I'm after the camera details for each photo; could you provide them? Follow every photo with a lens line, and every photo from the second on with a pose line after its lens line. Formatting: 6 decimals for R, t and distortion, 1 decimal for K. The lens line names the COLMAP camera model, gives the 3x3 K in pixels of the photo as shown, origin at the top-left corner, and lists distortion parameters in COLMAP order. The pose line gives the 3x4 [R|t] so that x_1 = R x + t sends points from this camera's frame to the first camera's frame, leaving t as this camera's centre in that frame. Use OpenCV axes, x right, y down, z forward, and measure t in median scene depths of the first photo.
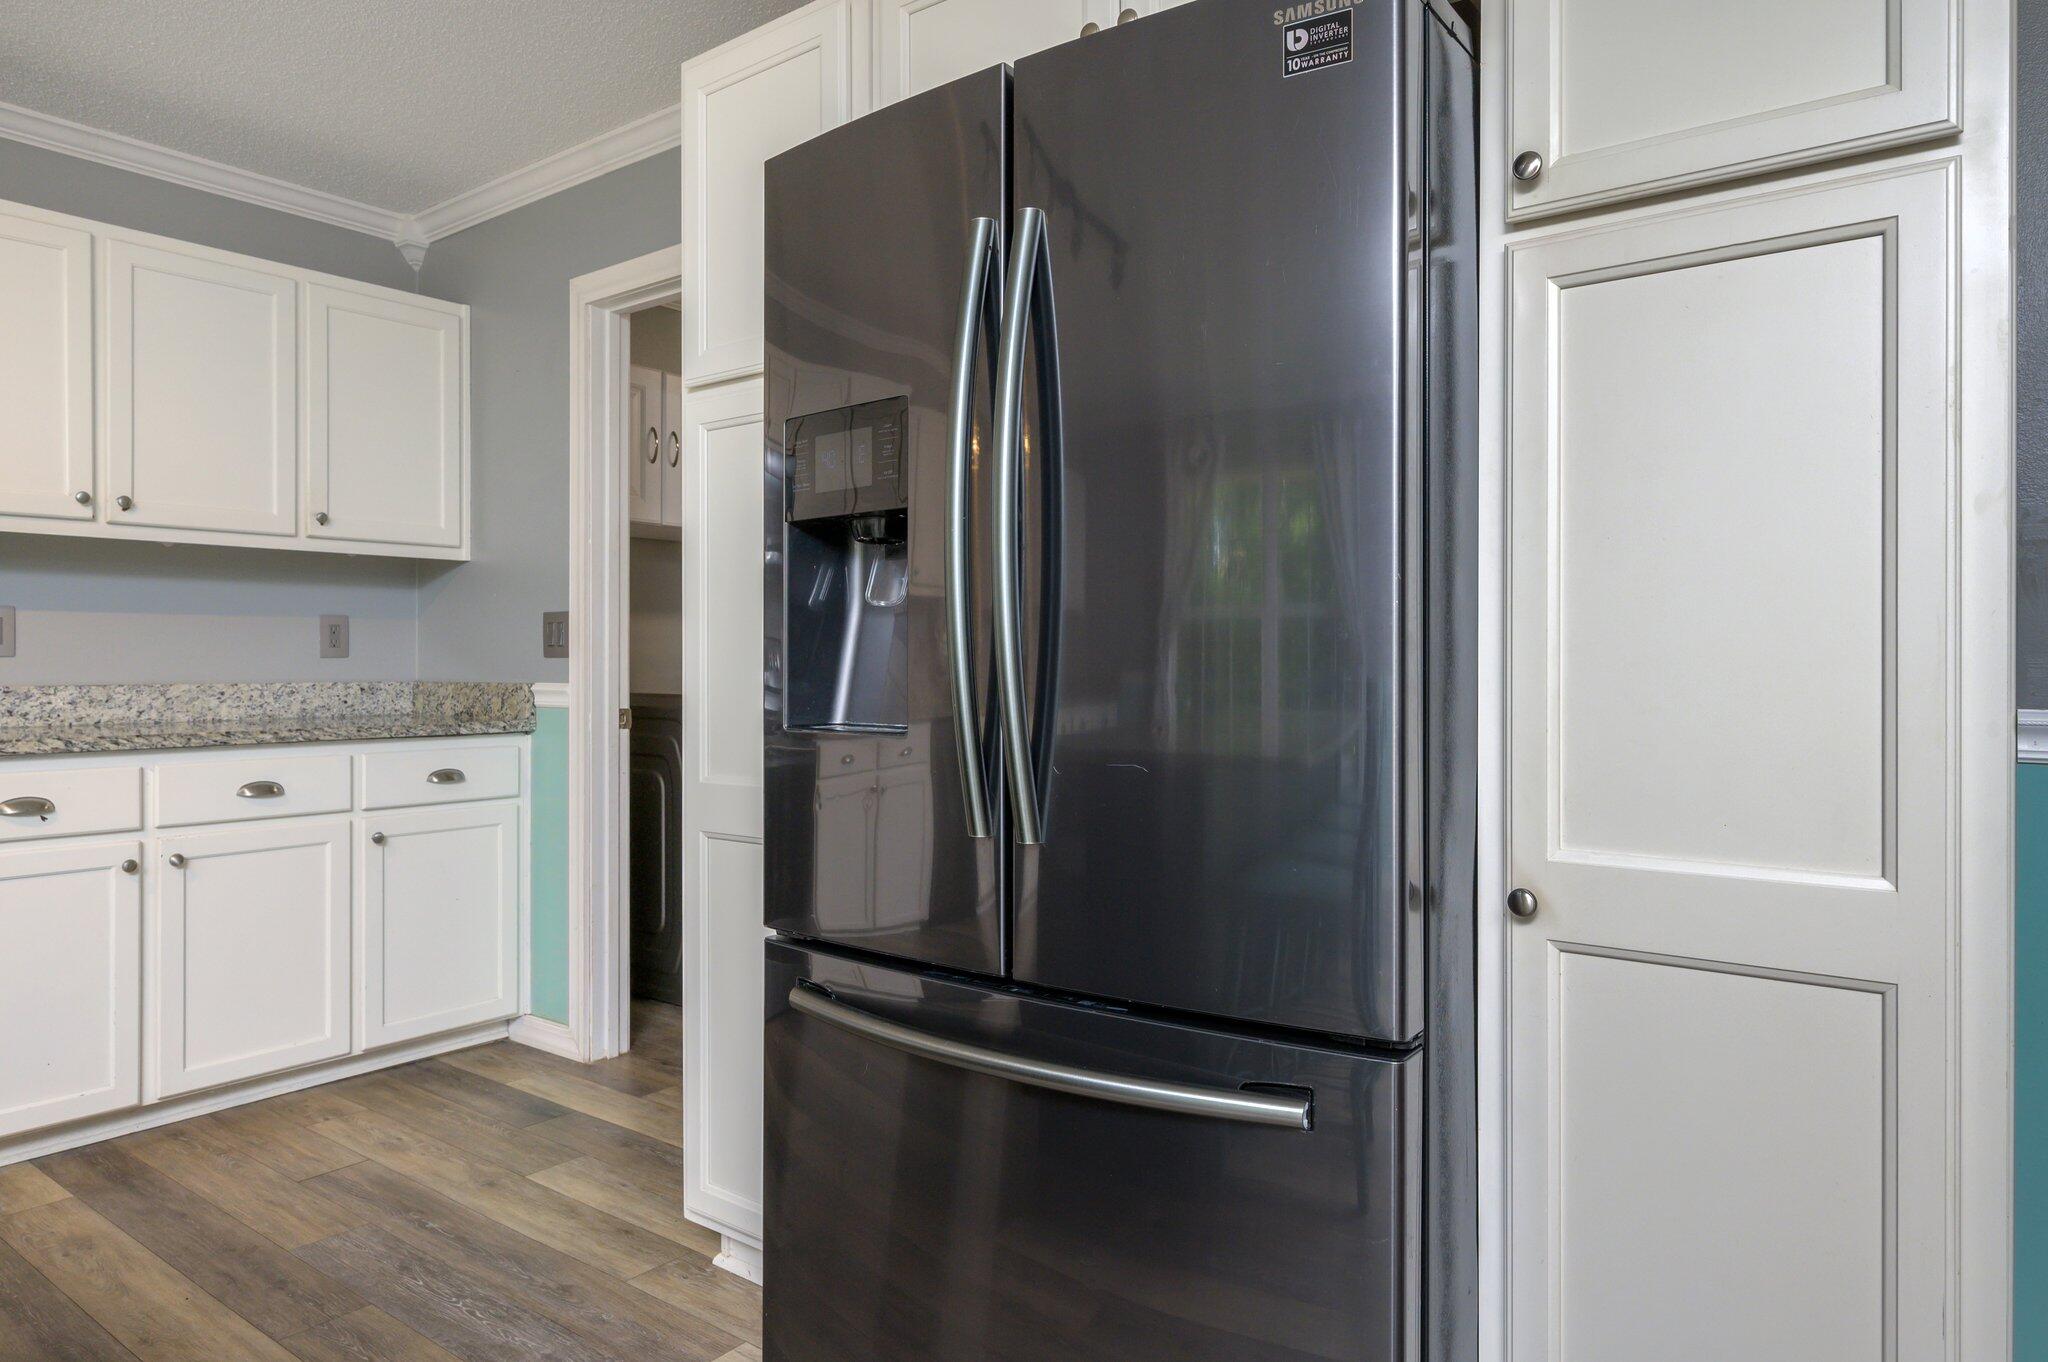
lens RADIAL K [[1295.0, 0, 1024.5], [0, 1295.0, 663.2], [0, 0, 1]] dist [0.004253, 0.001940]
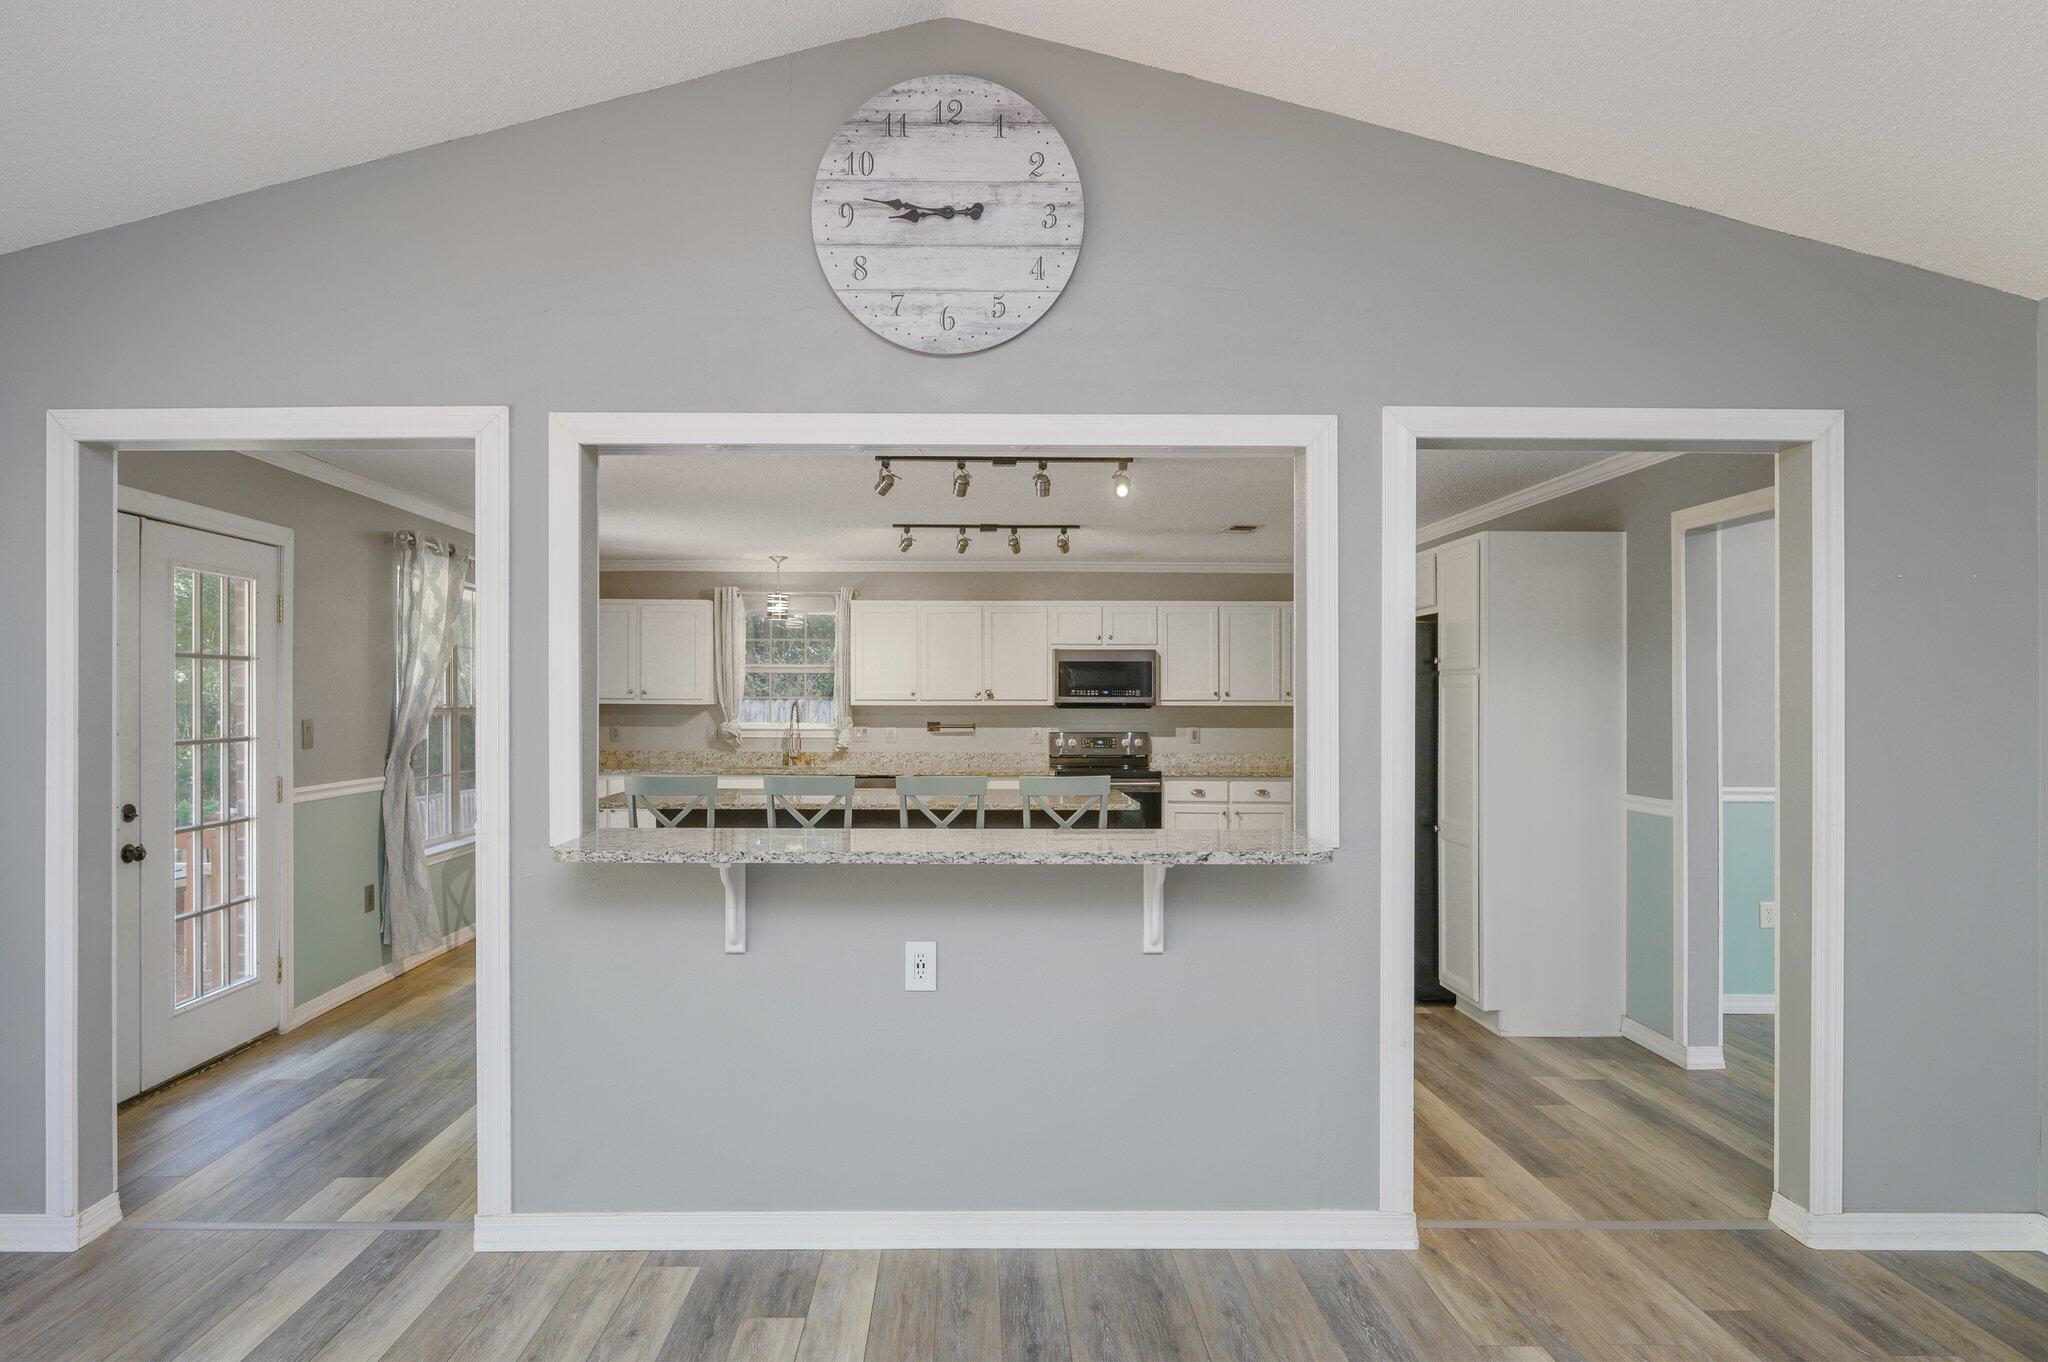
lens RADIAL K [[1188.7, 0, 960.3], [0, 1188.7, 703.5], [0, 0, 1]] dist [0.003139, 0.000238]
pose [[0.622814, 0.001951, -0.782368, 1.048416], [-0.005230, 0.999985, -0.001670, -0.090934], [0.782353, 0.005131, 0.622815, -1.168663]]
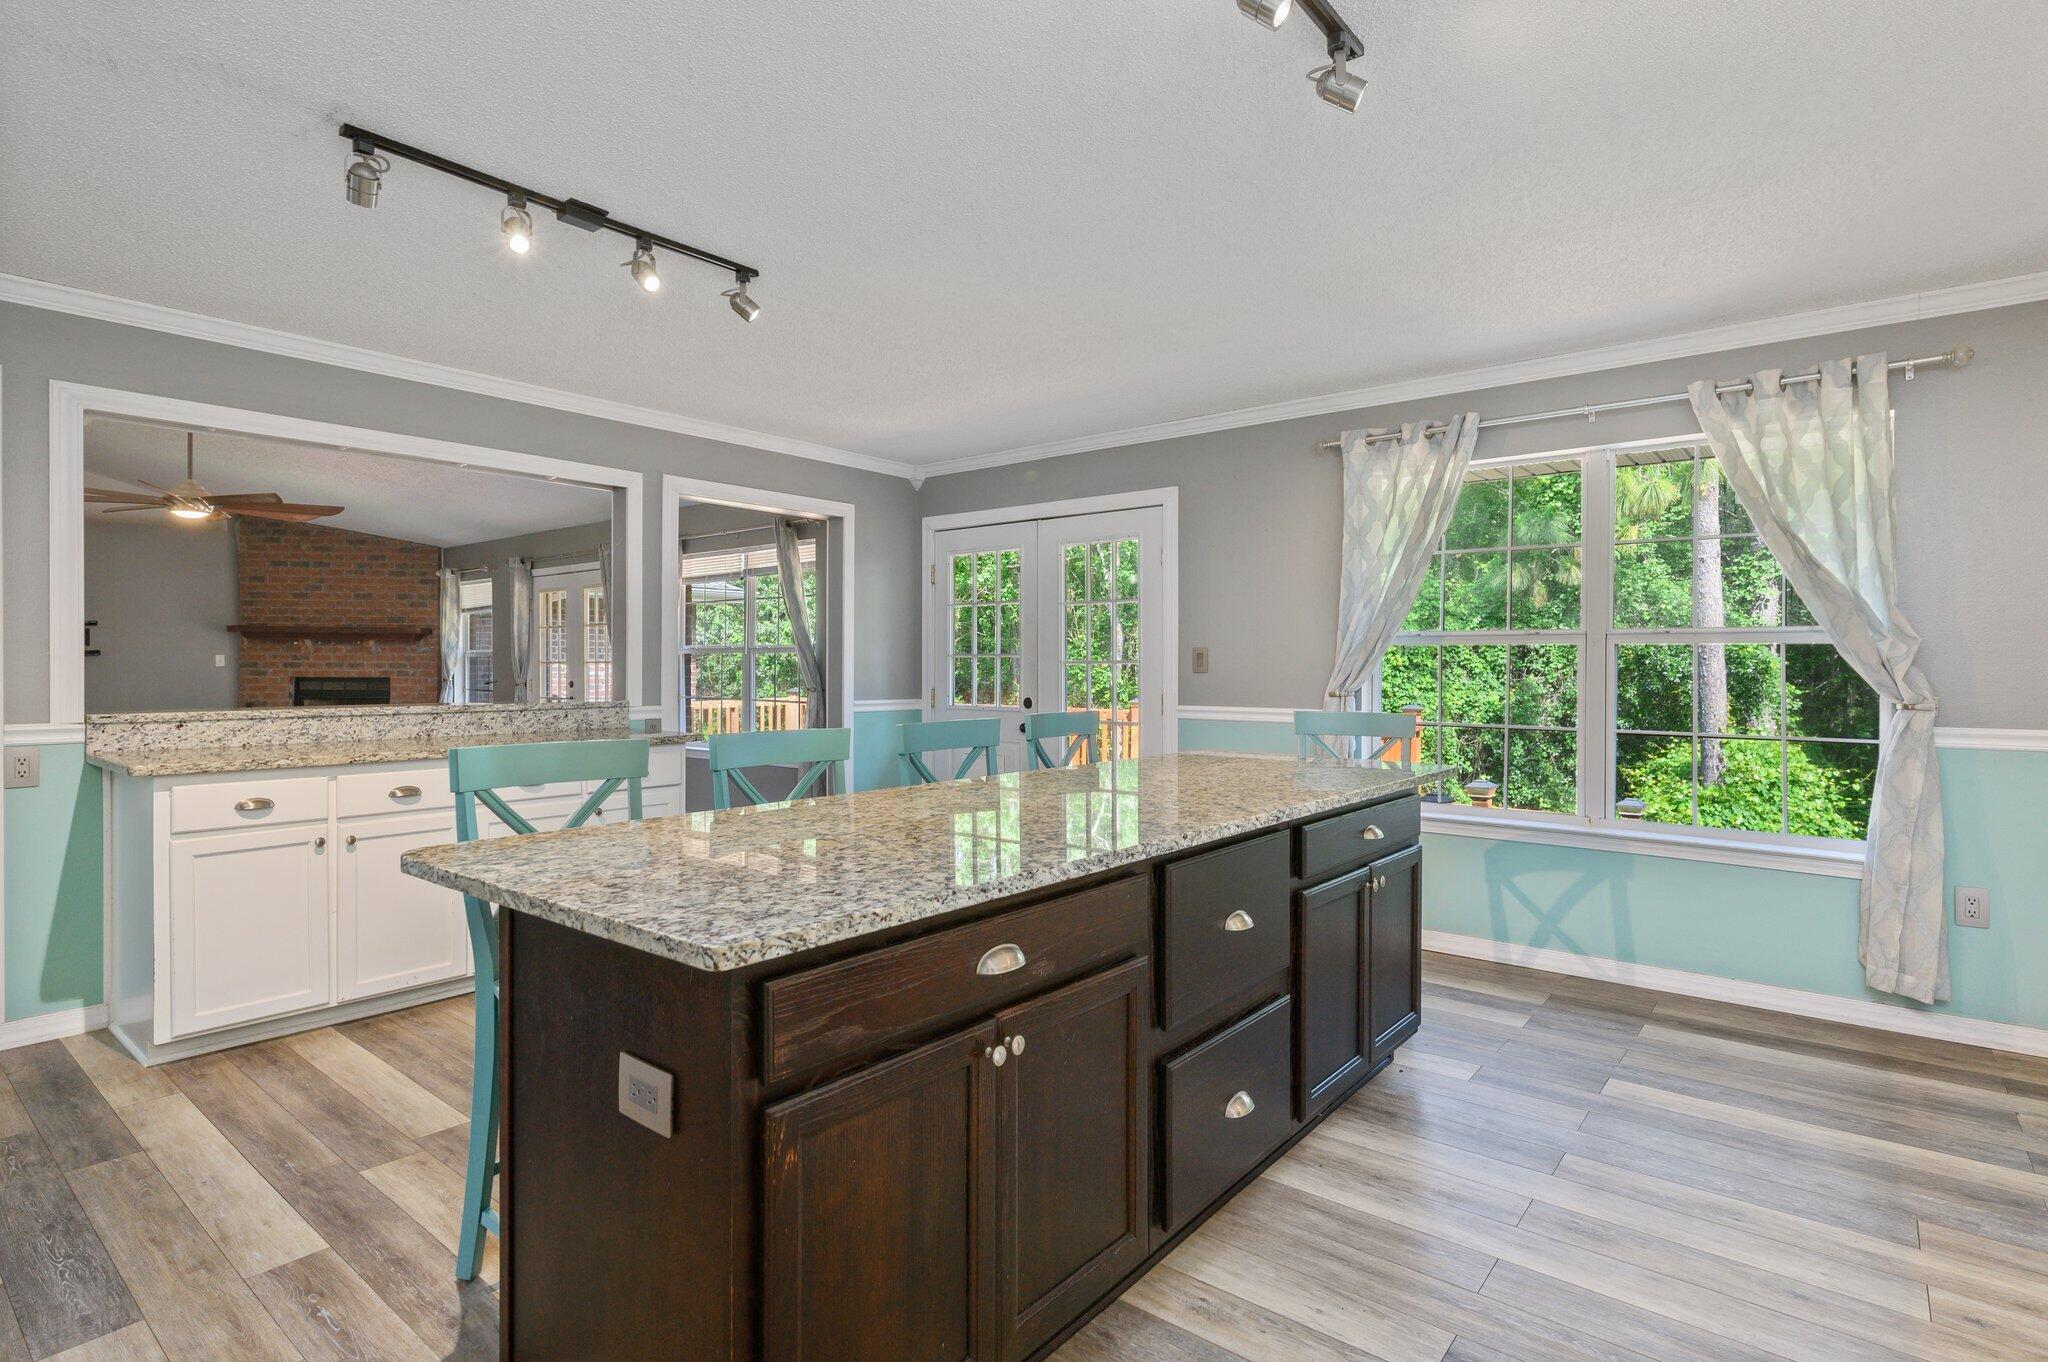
lens RADIAL K [[1018.4, 0, 1025.7], [0, 1018.4, 669.3], [0, 0, 1]] dist [-0.006050, 0.001687]
pose [[-0.999700, -0.005422, 0.023887, -0.515731], [-0.005226, 0.999952, 0.008268, -0.045373], [-0.023931, 0.008140, -0.999680, 0.695069]]
